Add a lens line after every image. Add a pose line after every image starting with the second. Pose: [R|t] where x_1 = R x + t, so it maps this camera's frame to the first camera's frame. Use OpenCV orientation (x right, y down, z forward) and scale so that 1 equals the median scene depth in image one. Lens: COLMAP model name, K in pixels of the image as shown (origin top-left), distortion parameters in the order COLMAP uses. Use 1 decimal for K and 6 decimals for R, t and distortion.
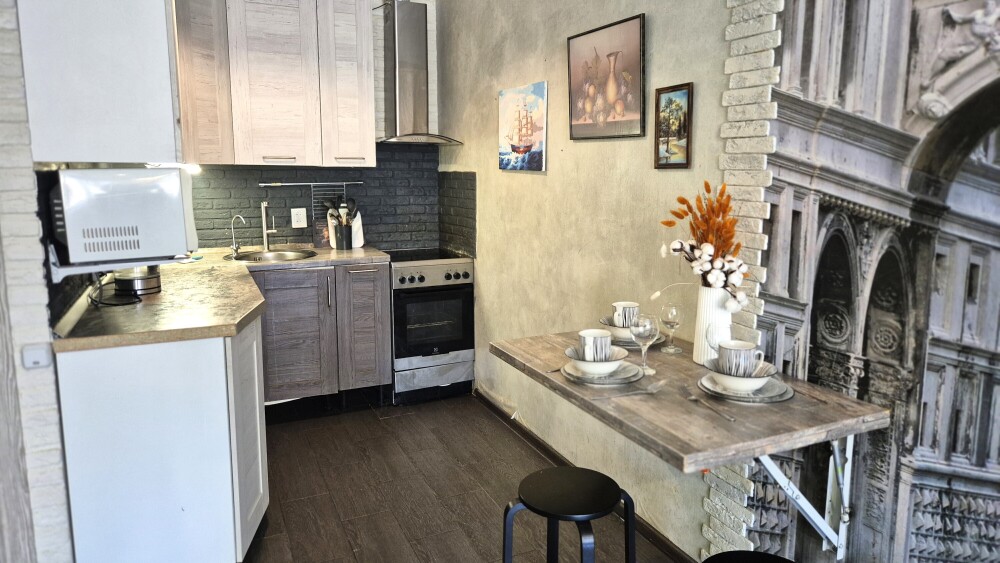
lens RADIAL K [[679.3, 0, 519.2], [0, 679.3, 266.8], [0, 0, 1]] dist [0.048794, -0.032538]
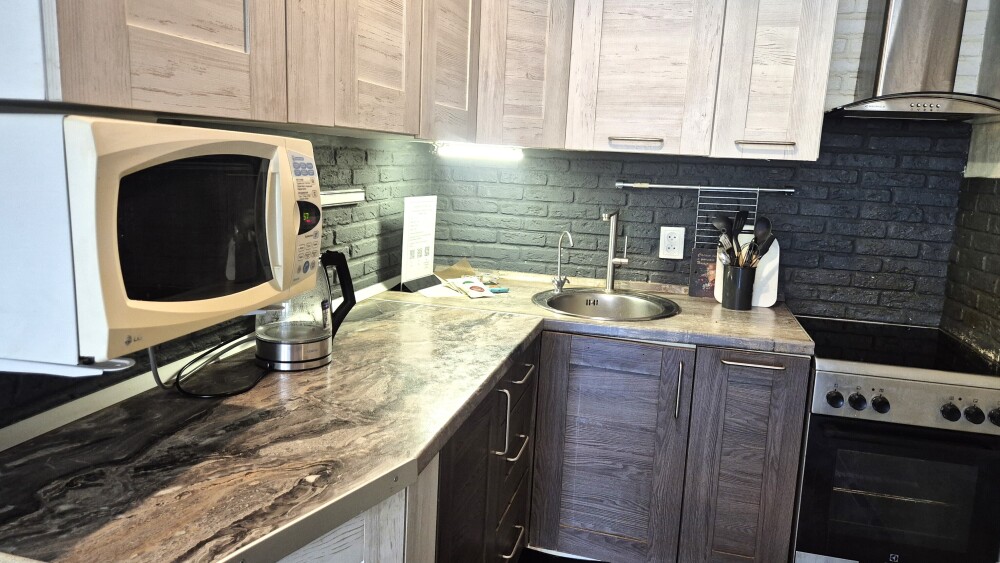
lens RADIAL K [[679.3, 0, 498.9], [0, 679.3, 266.5], [0, 0, 1]] dist [0.048794, -0.032538]
pose [[0.761878, 0.132491, -0.634026, -0.059896], [-0.135053, 0.989836, 0.044557, -0.063510], [0.633485, 0.051681, 0.772027, 0.488007]]
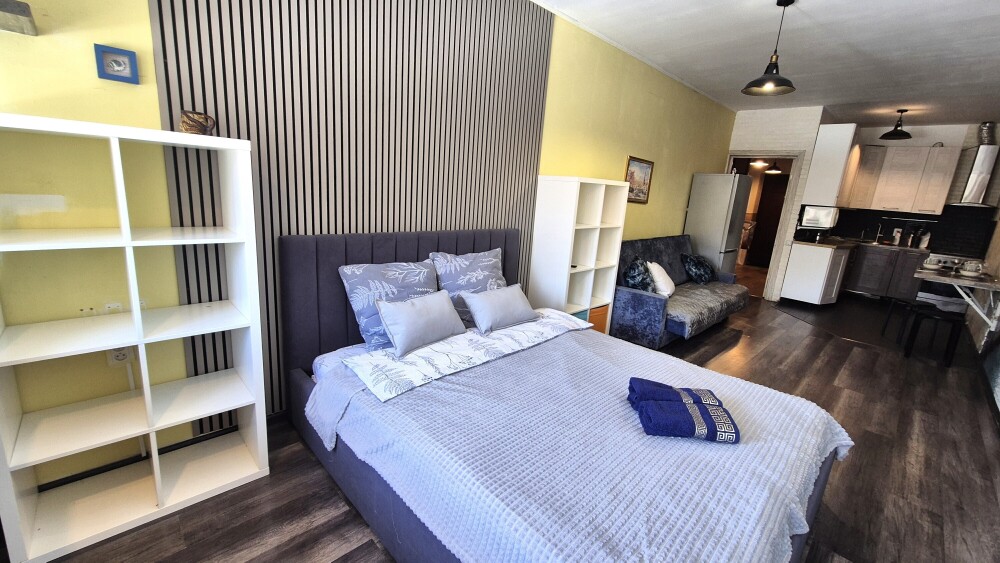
lens RADIAL K [[406.0, 0, 495.7], [0, 406.0, 280.9], [0, 0, 1]] dist [-0.000074, -0.001334]
pose [[0.318311, 0.238788, -0.917419, 0.699526], [-0.204738, 0.962233, 0.179415, 0.152459], [0.925613, 0.130721, 0.355179, -0.994917]]
